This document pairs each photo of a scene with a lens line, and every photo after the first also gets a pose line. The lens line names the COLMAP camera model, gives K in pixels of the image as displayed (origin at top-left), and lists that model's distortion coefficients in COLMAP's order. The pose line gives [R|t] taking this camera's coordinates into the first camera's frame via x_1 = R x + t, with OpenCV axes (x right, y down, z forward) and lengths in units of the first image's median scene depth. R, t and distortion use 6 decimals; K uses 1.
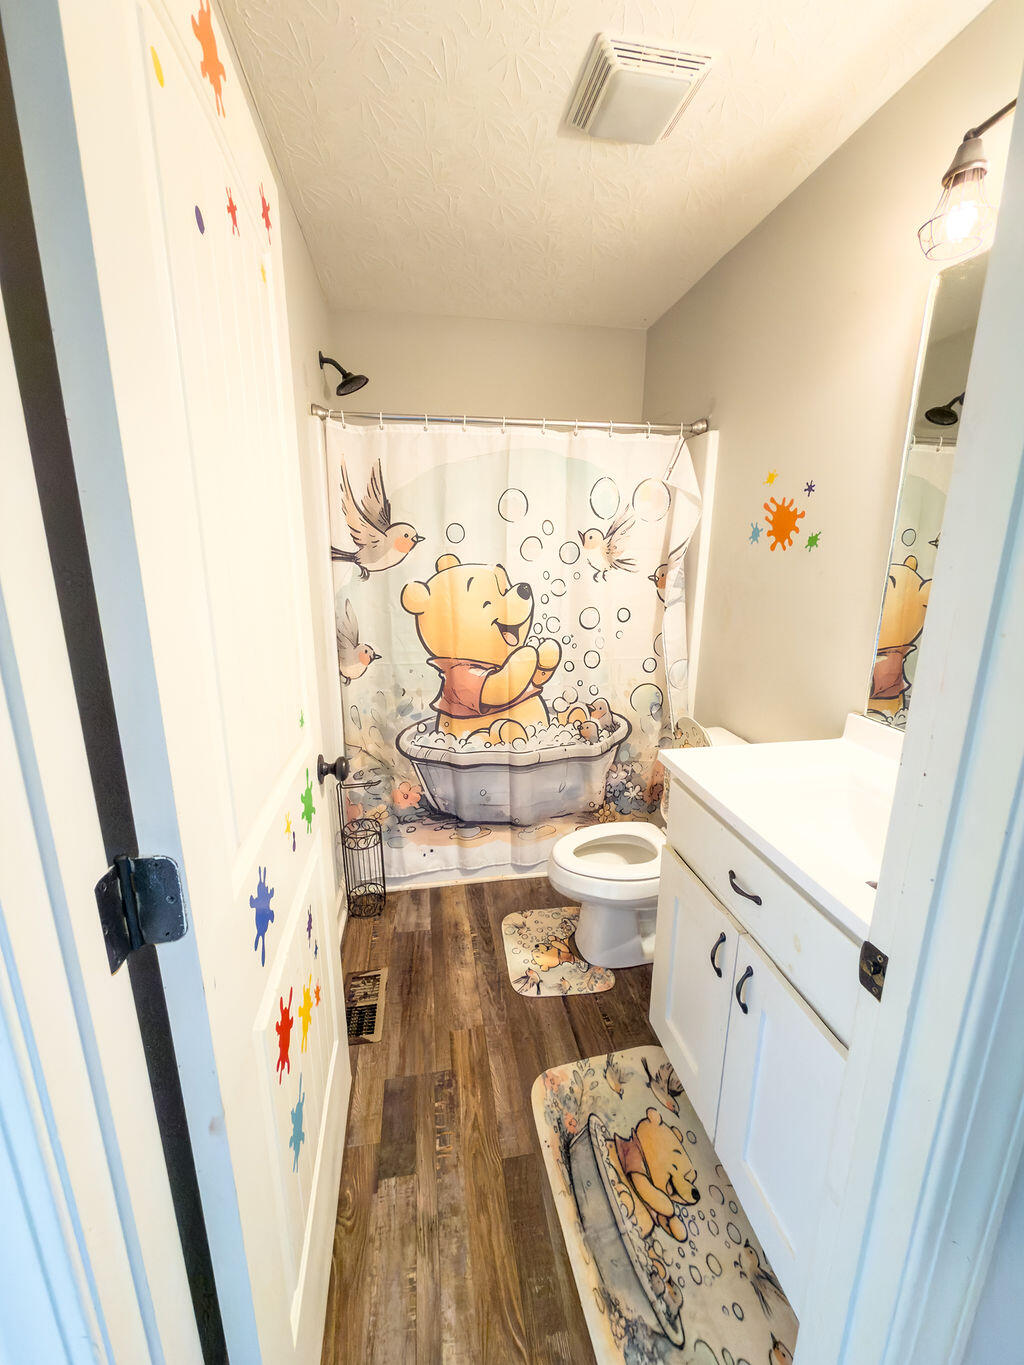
lens RADIAL K [[547.0, 0, 513.5], [0, 547.0, 681.2], [0, 0, 1]] dist [-0.001696, 0.000203]
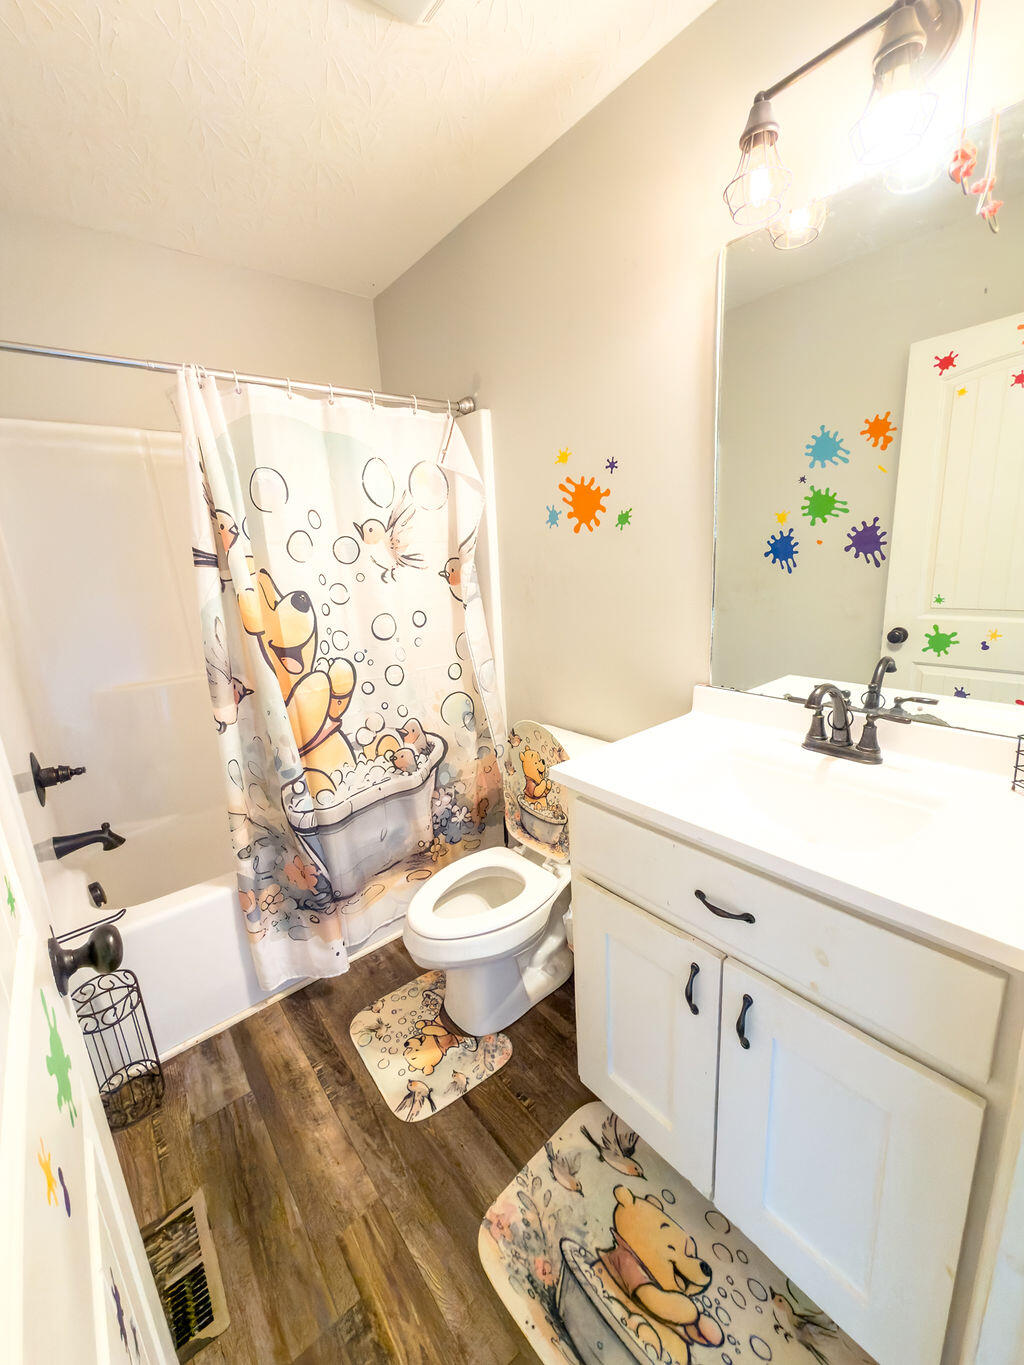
lens RADIAL K [[547.0, 0, 512.2], [0, 547.0, 681.3], [0, 0, 1]] dist [-0.001696, 0.000203]
pose [[0.867023, -0.164706, 0.470259, -0.117300], [0.172618, 0.984629, 0.026603, -0.026871], [-0.467412, 0.058110, 0.882127, 0.218831]]
